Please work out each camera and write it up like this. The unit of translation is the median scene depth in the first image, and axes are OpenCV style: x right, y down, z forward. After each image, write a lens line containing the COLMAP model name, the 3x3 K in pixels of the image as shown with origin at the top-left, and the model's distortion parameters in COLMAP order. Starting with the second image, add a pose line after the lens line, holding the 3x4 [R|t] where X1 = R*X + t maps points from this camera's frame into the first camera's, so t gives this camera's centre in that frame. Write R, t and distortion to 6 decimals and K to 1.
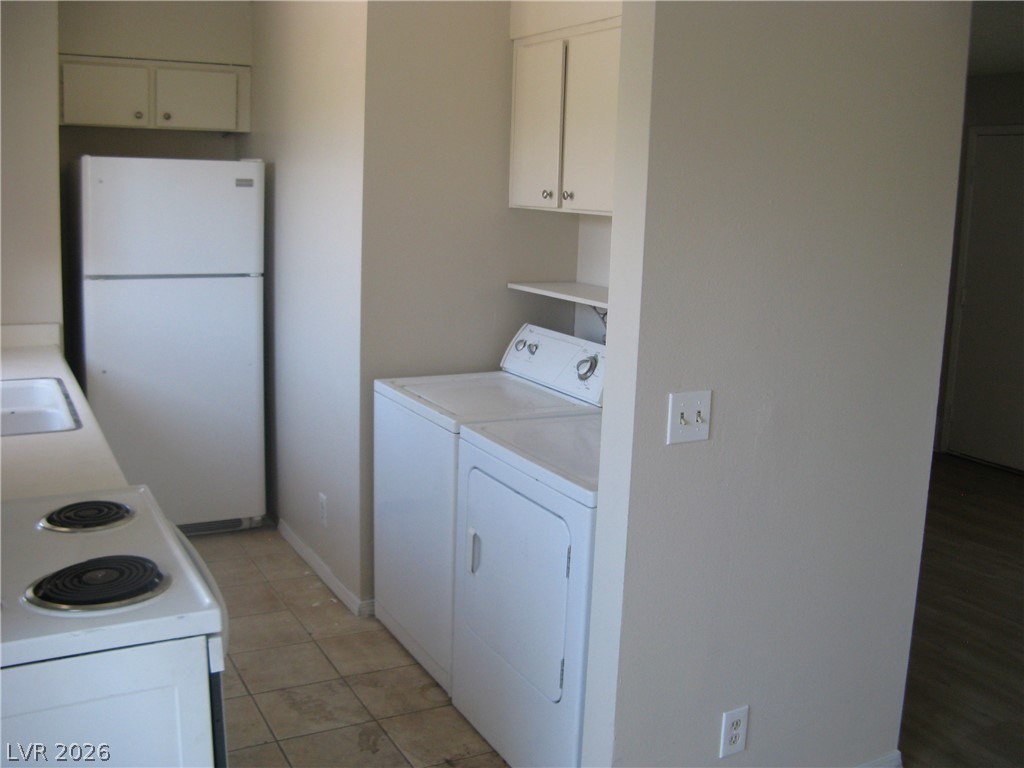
lens RADIAL K [[1036.6, 0, 520.3], [0, 1036.6, 366.6], [0, 0, 1]] dist [-0.200292, 0.203266]
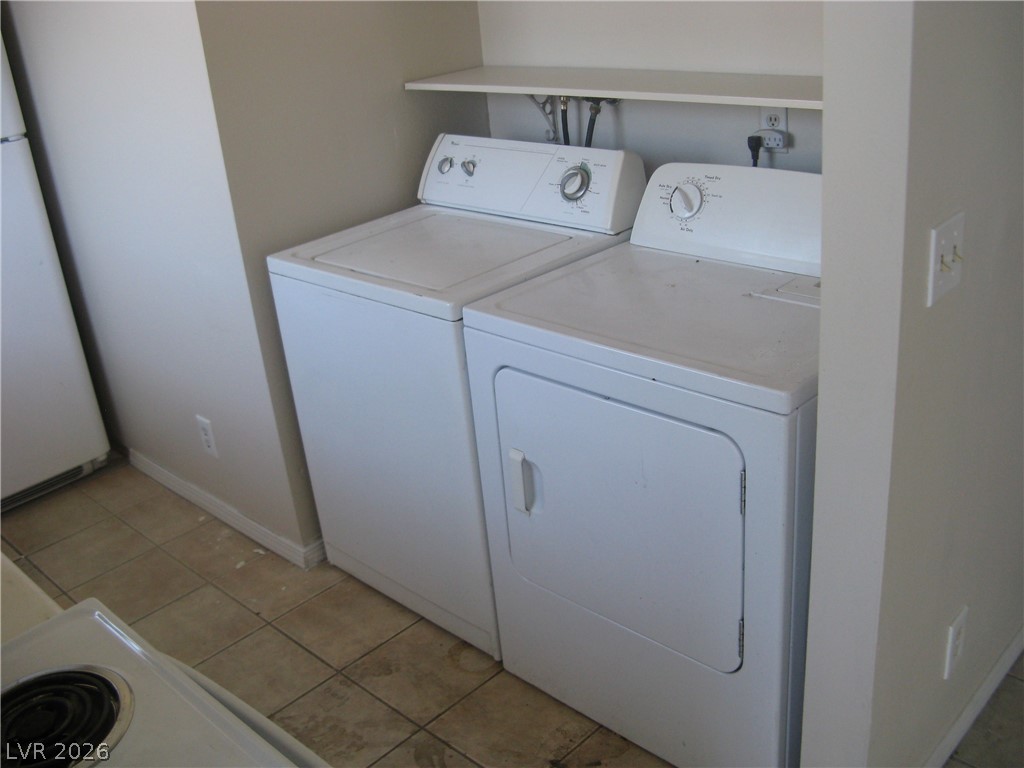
lens RADIAL K [[1030.8, 0, 512.0], [0, 1030.8, 384.0], [0, 0, 1]] dist [-0.191715, 0.165383]
pose [[0.946335, -0.234023, 0.222896, -0.151226], [0.174945, 0.950836, 0.255547, -0.049819], [-0.271741, -0.202838, 0.940751, 0.281966]]
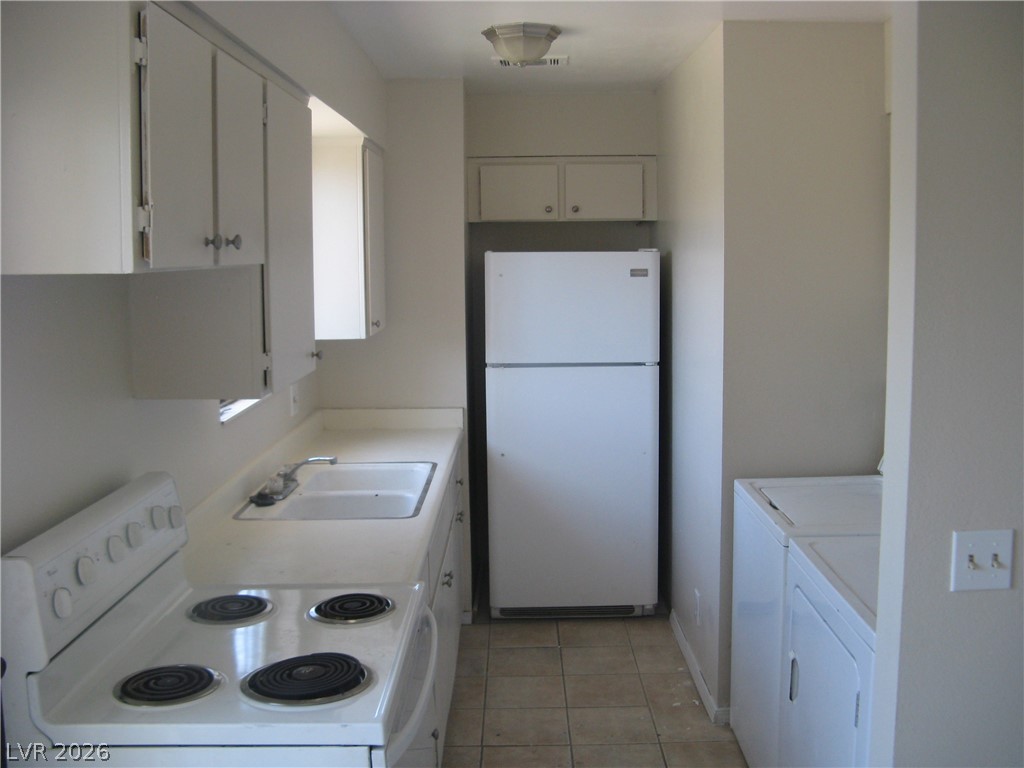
lens RADIAL K [[1036.6, 0, 520.3], [0, 1036.6, 366.6], [0, 0, 1]] dist [-0.200292, 0.203266]
pose [[0.879088, 0.005424, -0.476629, 0.132036], [-0.037196, 0.997667, -0.057251, -0.028649], [0.475207, 0.068058, 0.877238, 0.059930]]
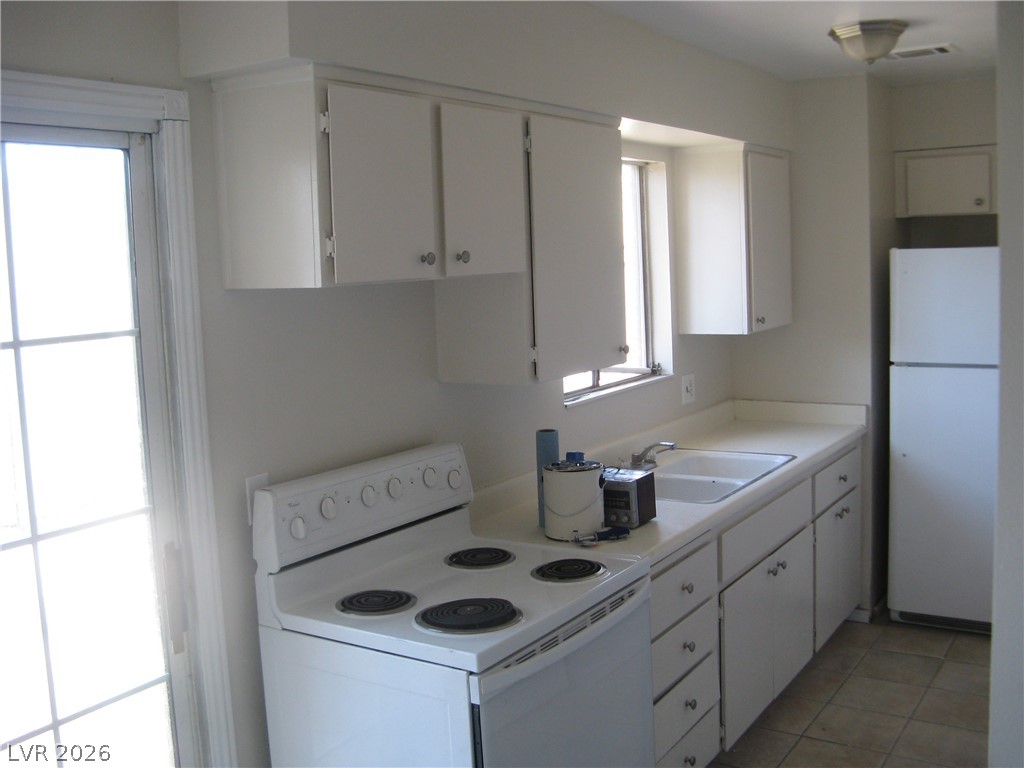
lens RADIAL K [[1036.6, 0, 520.3], [0, 1036.6, 366.6], [0, 0, 1]] dist [-0.200292, 0.203266]
pose [[0.467156, 0.036745, -0.883411, 0.352095], [-0.091201, 0.995809, -0.006808, -0.047301], [0.879459, 0.083748, 0.468549, 0.179355]]
